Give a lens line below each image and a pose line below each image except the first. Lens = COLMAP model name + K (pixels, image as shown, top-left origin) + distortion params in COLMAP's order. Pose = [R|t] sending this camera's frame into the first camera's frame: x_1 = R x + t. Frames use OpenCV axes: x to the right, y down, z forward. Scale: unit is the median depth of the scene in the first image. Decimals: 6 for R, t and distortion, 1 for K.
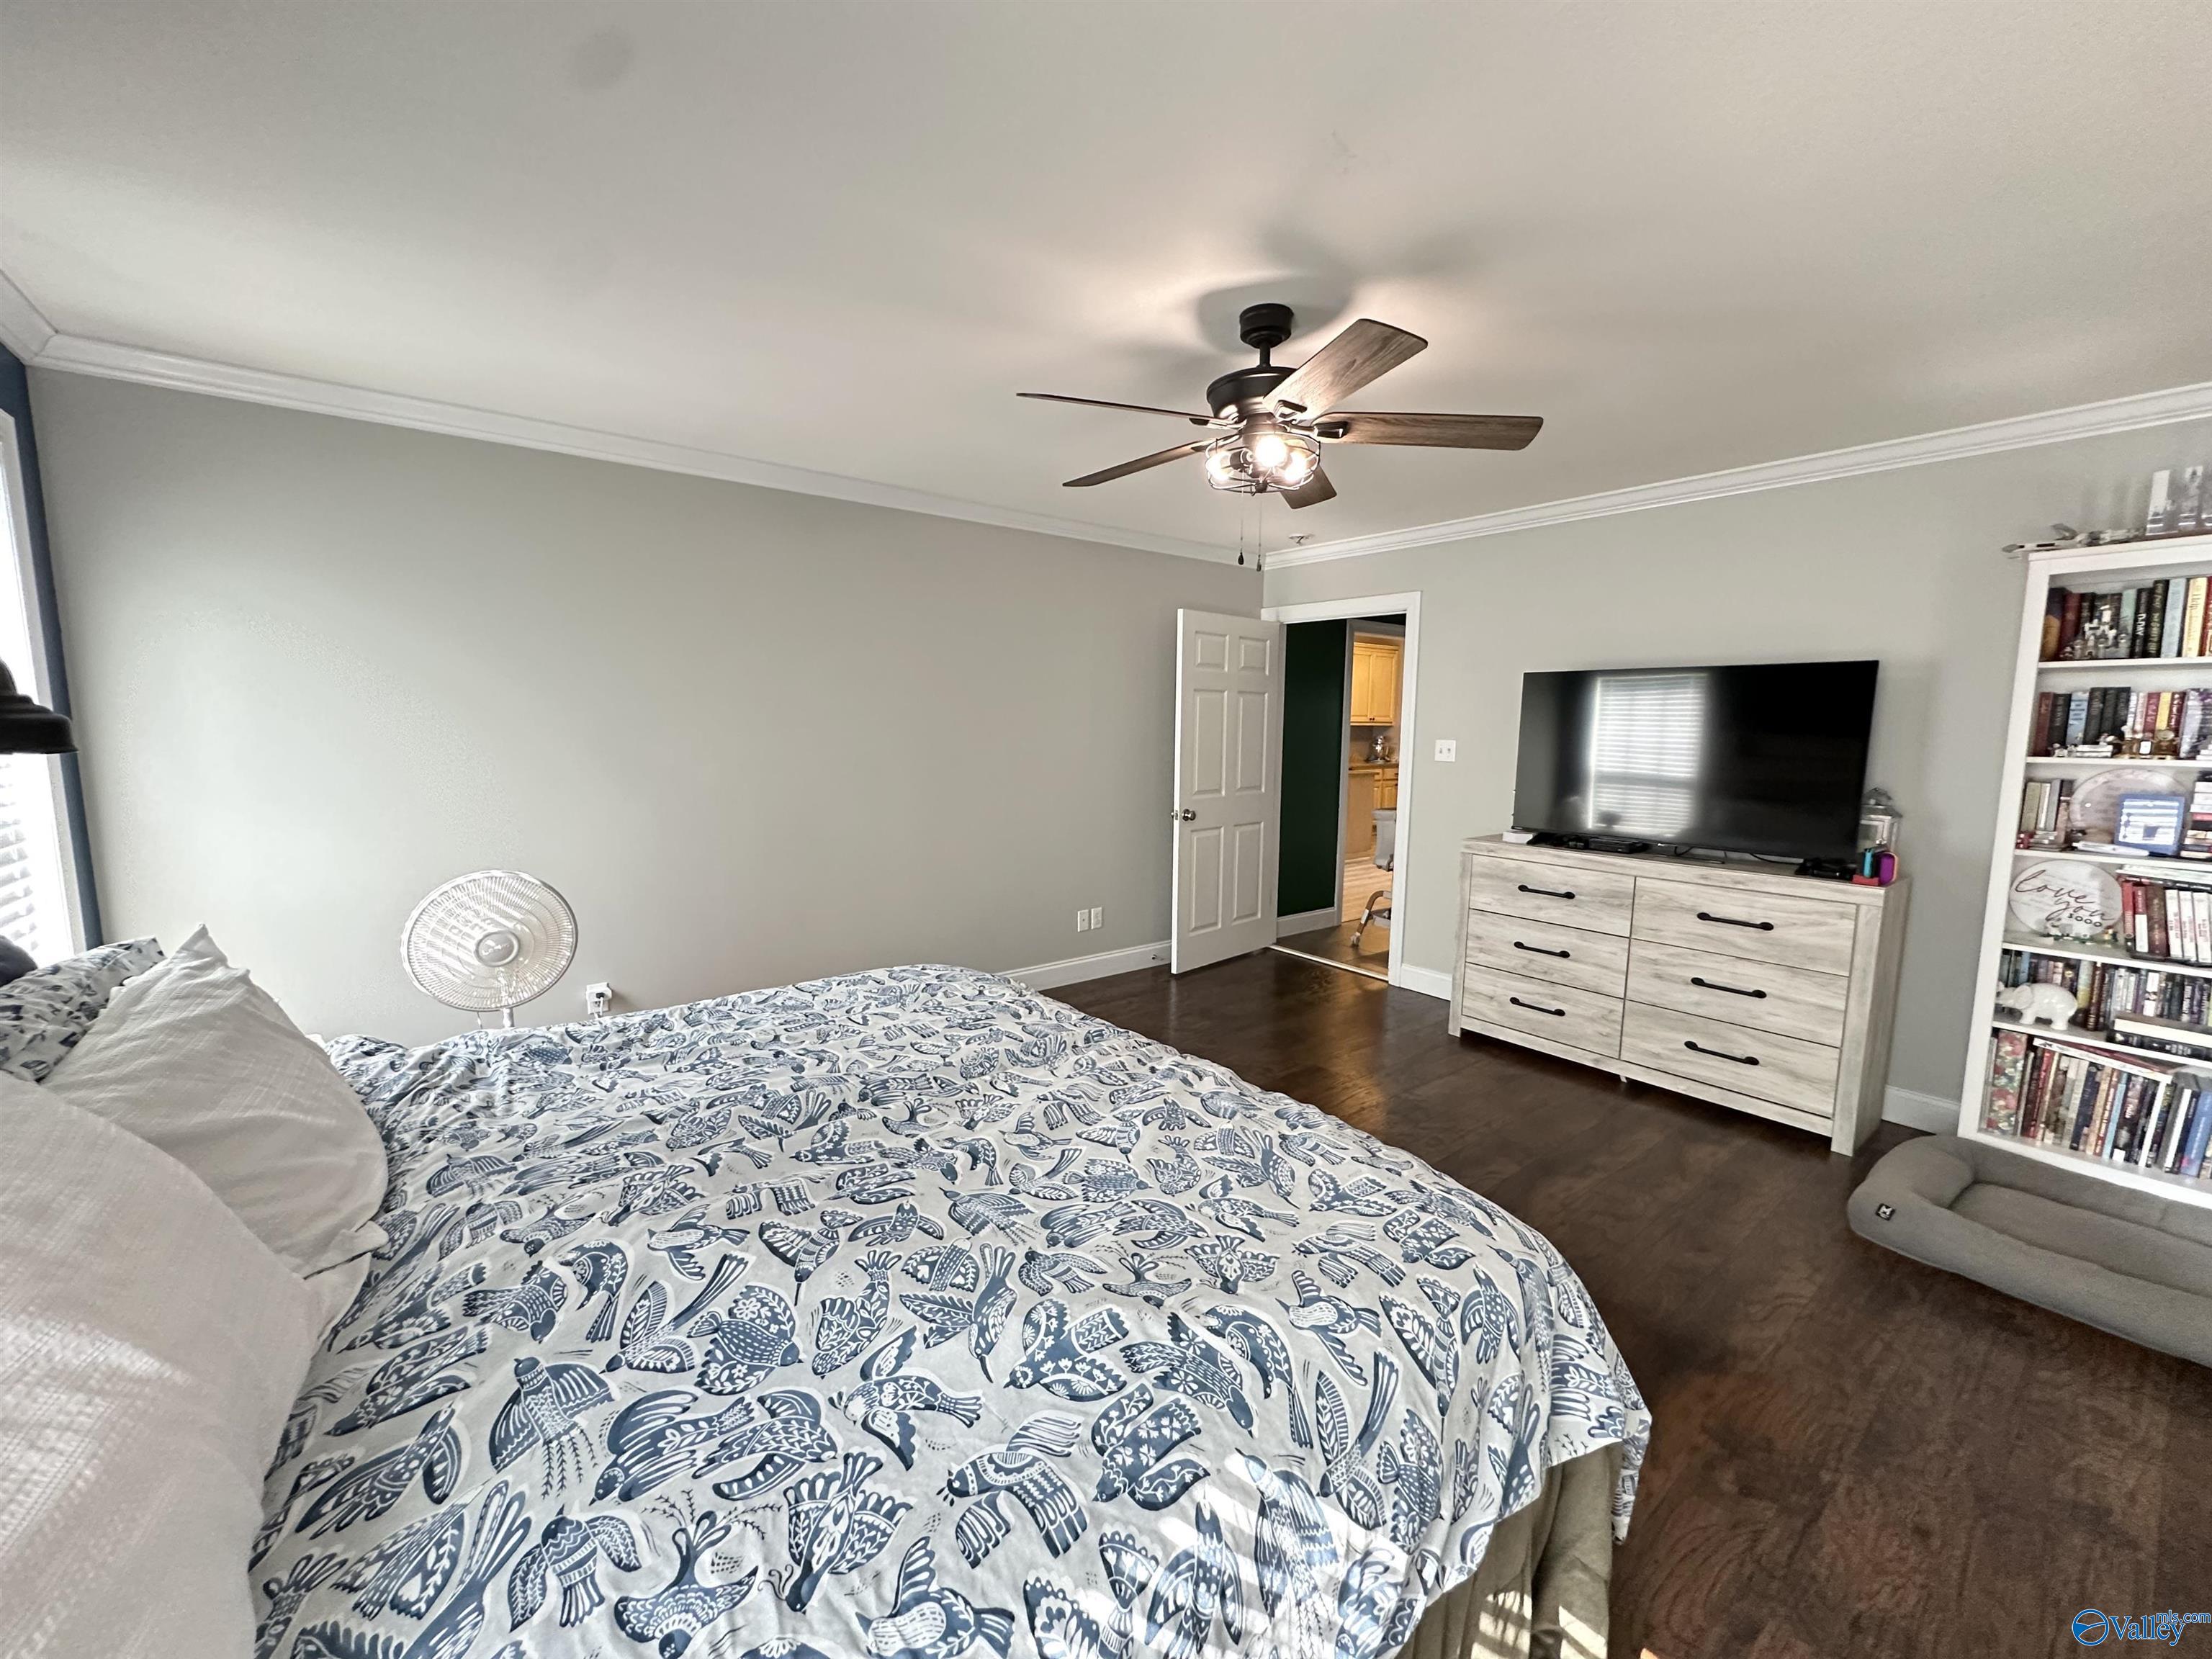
lens RADIAL K [[889.7, 0, 1115.4], [0, 889.7, 835.7], [0, 0, 1]] dist [-0.006369, 0.000864]
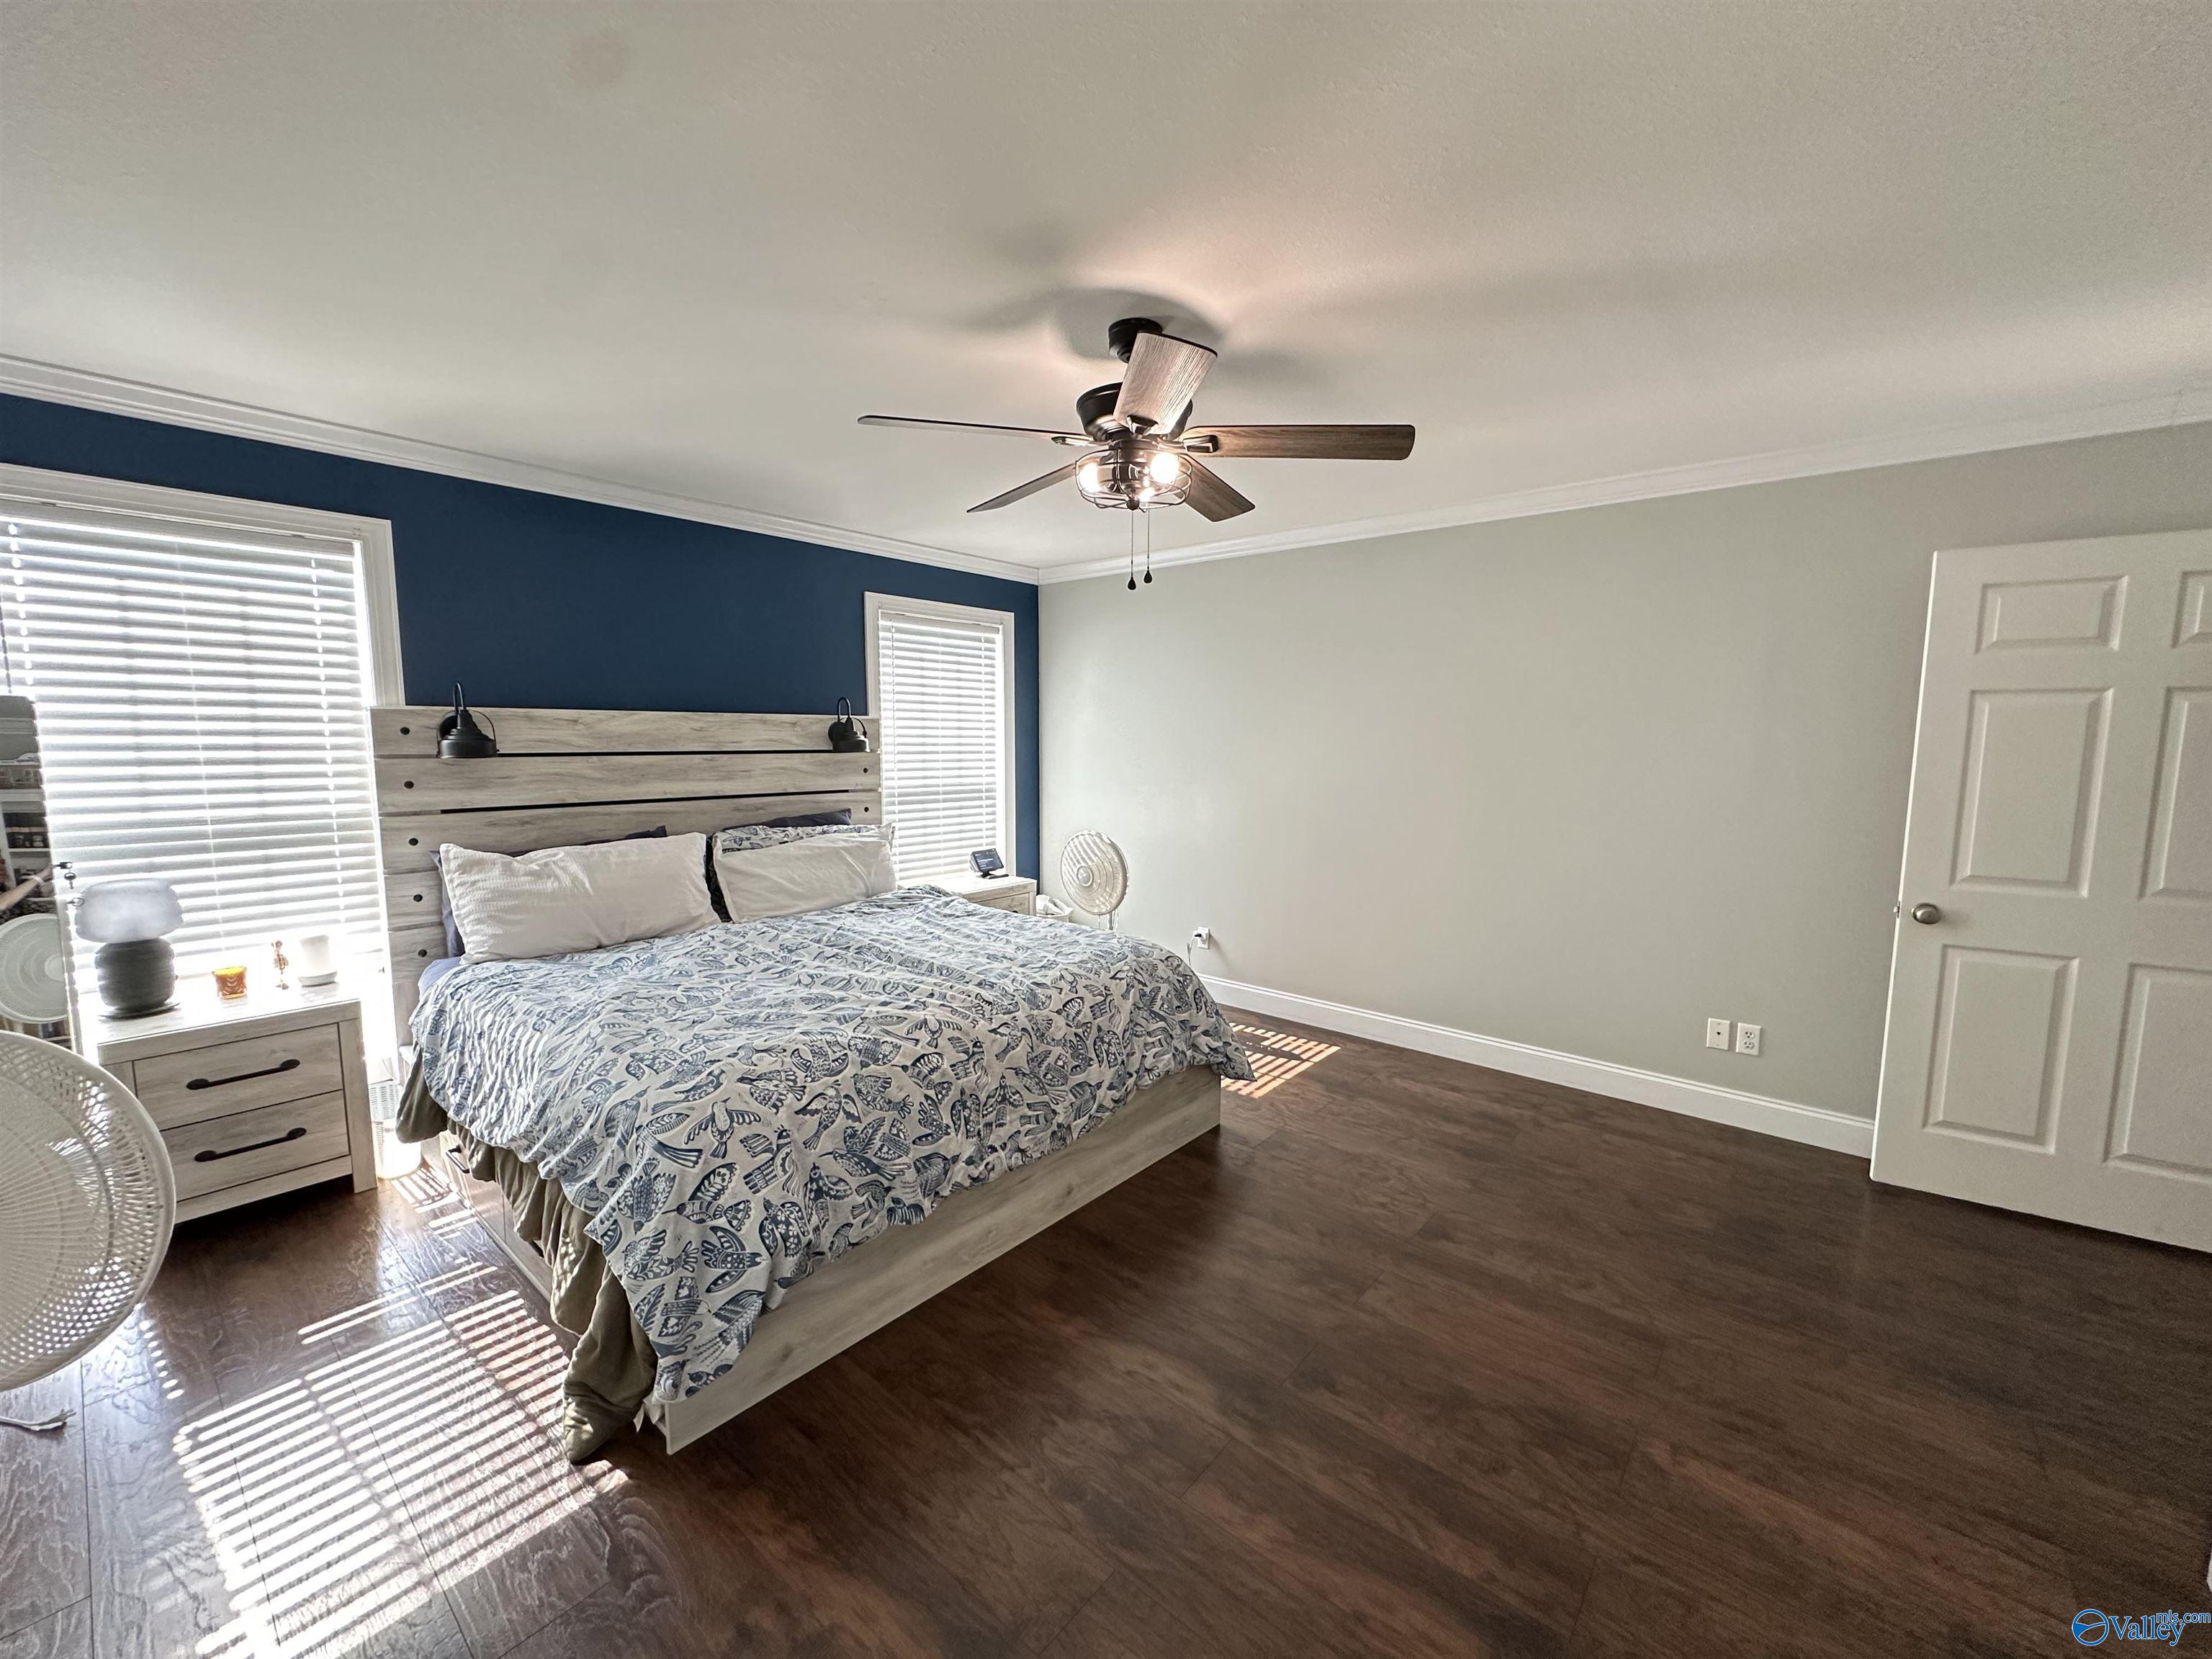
lens RADIAL K [[889.7, 0, 1097.7], [0, 889.7, 833.9], [0, 0, 1]] dist [-0.006369, 0.000864]
pose [[0.180301, 0.094349, -0.979076, 1.667014], [-0.130826, 0.988846, 0.071199, -0.138597], [0.974872, 0.115251, 0.190633, 1.182067]]
